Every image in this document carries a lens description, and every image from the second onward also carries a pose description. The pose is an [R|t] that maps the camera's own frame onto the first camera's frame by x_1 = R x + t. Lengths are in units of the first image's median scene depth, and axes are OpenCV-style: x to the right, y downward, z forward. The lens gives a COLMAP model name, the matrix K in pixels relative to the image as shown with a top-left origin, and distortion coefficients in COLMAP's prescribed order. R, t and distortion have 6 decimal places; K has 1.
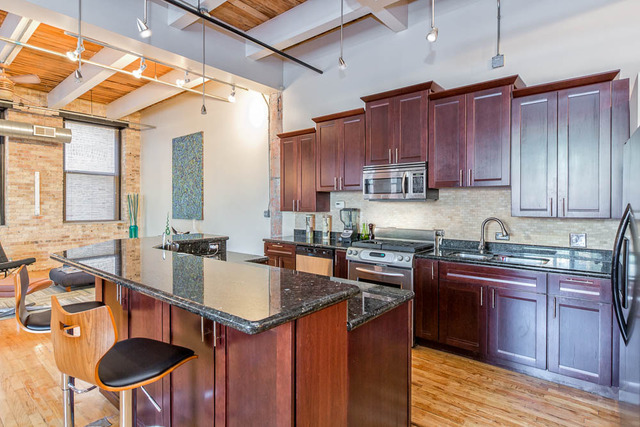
lens RADIAL K [[345.5, 0, 322.6], [0, 345.5, 205.8], [0, 0, 1]] dist [0.000789, -0.000081]
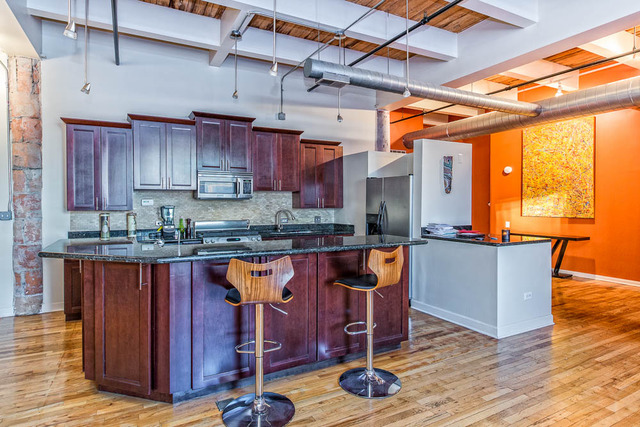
lens RADIAL K [[346.5, 0, 299.6], [0, 346.5, 206.0], [0, 0, 1]] dist [0.000501, 0.000297]
pose [[0.428168, -0.009808, 0.903646, -0.899156], [0.005414, 0.999951, 0.008288, 0.001592], [-0.903683, 0.001344, 0.428200, 0.188144]]
